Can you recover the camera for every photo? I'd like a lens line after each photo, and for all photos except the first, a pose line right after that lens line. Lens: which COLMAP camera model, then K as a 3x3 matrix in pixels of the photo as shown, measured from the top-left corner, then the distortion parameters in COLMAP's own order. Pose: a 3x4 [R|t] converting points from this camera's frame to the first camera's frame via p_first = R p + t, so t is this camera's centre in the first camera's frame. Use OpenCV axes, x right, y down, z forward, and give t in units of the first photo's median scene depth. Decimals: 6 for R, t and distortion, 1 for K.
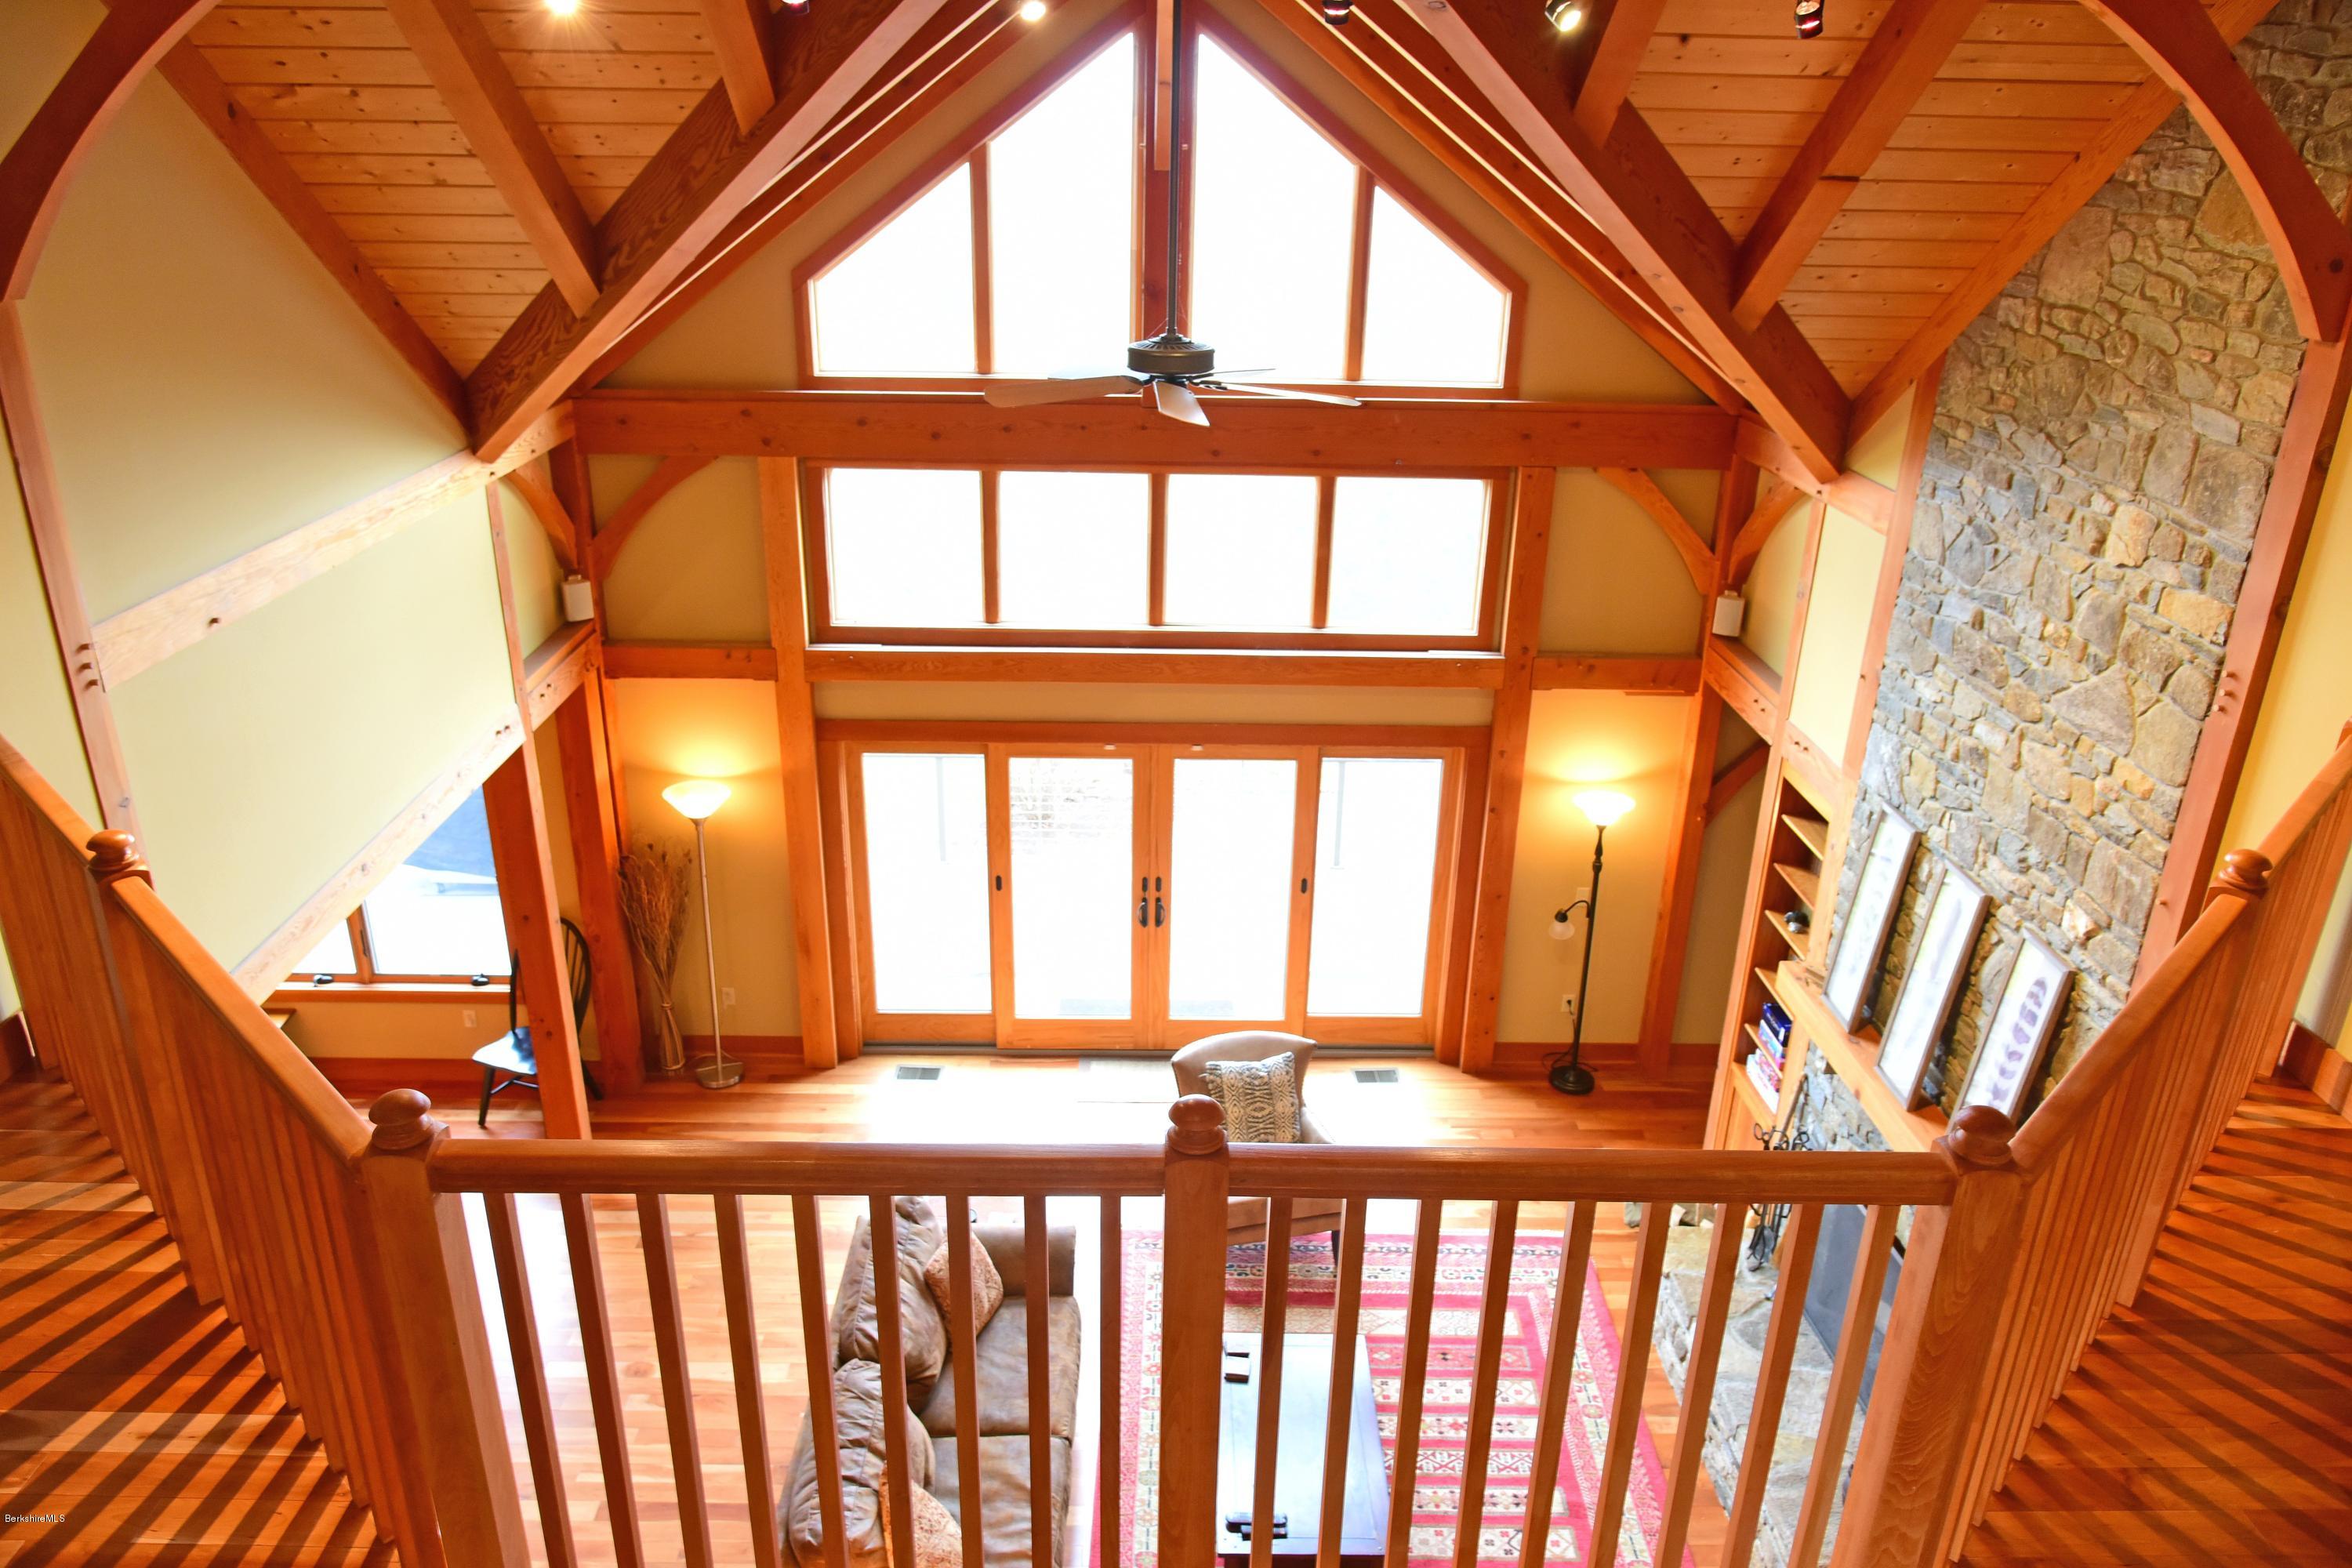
lens RADIAL K [[1593.5, 0, 1173.1], [0, 1593.5, 803.4], [0, 0, 1]] dist [-0.036822, 0.007359]
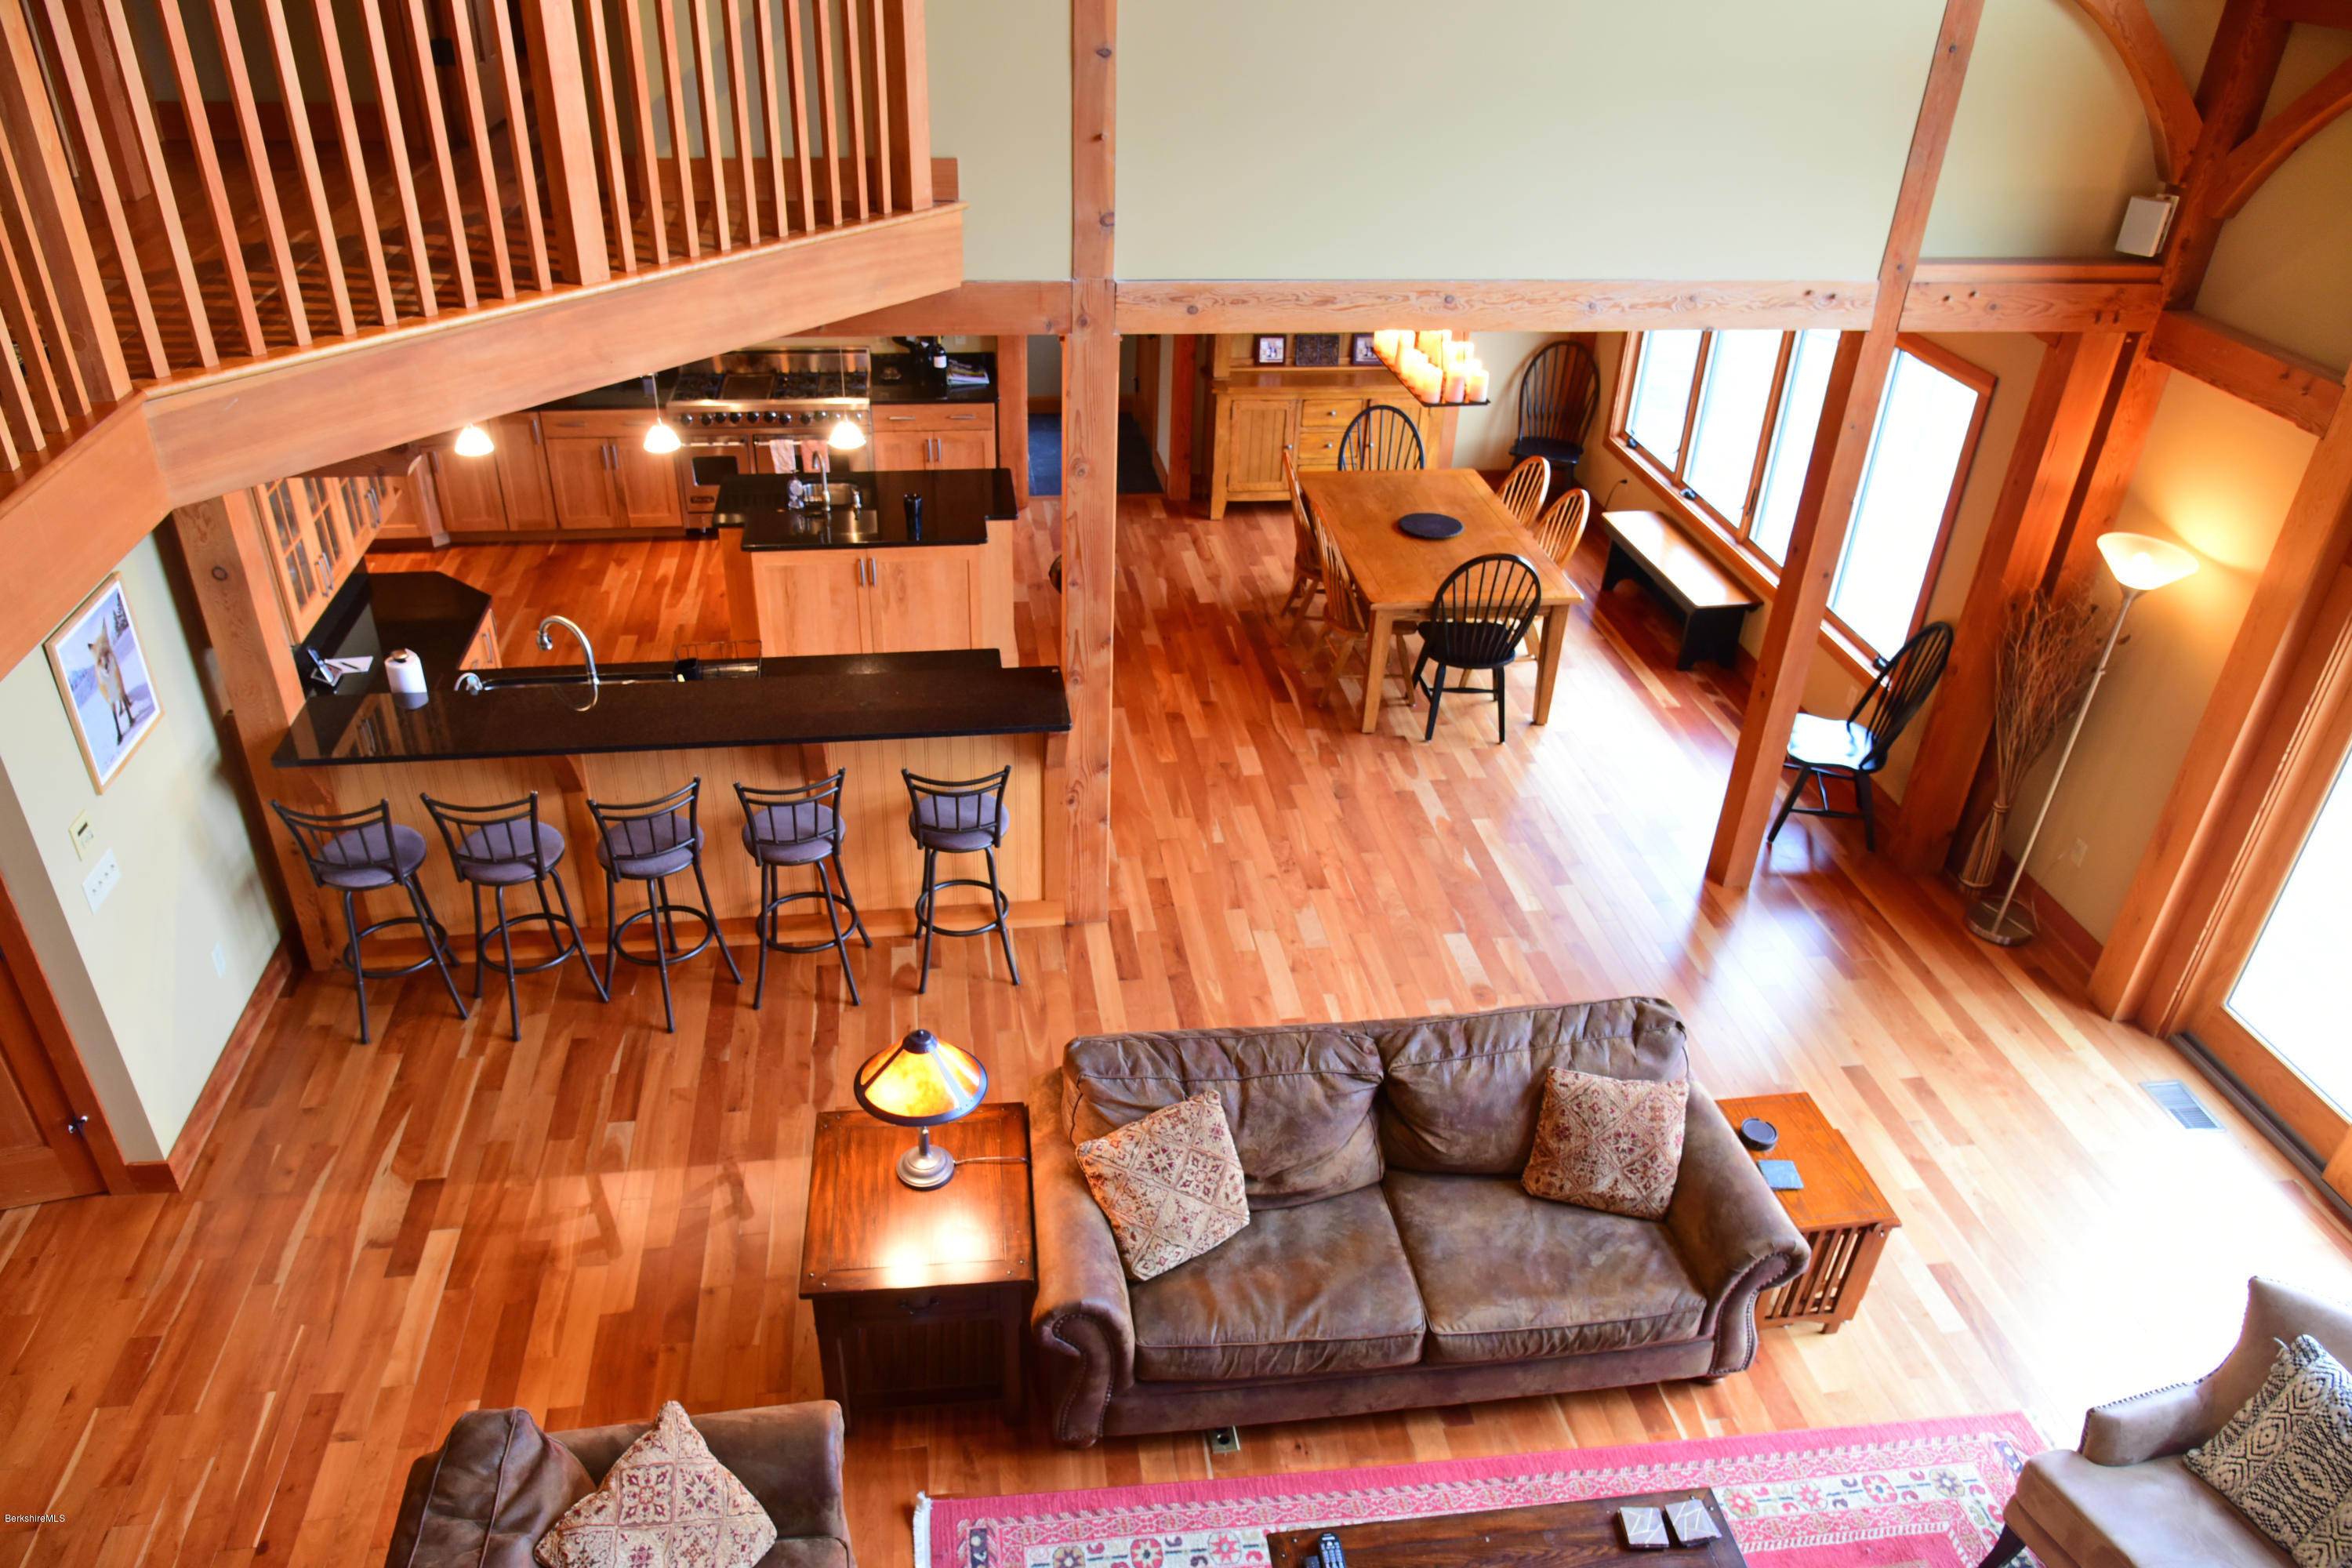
lens RADIAL K [[1593.5, 0, 1173.1], [0, 1593.5, 803.4], [0, 0, 1]] dist [-0.036822, 0.007359]
pose [[0.143241, 0.516187, -0.844413, 0.277905], [-0.417532, 0.805083, 0.421318, -0.029673], [0.897301, 0.292219, 0.330845, 0.410128]]
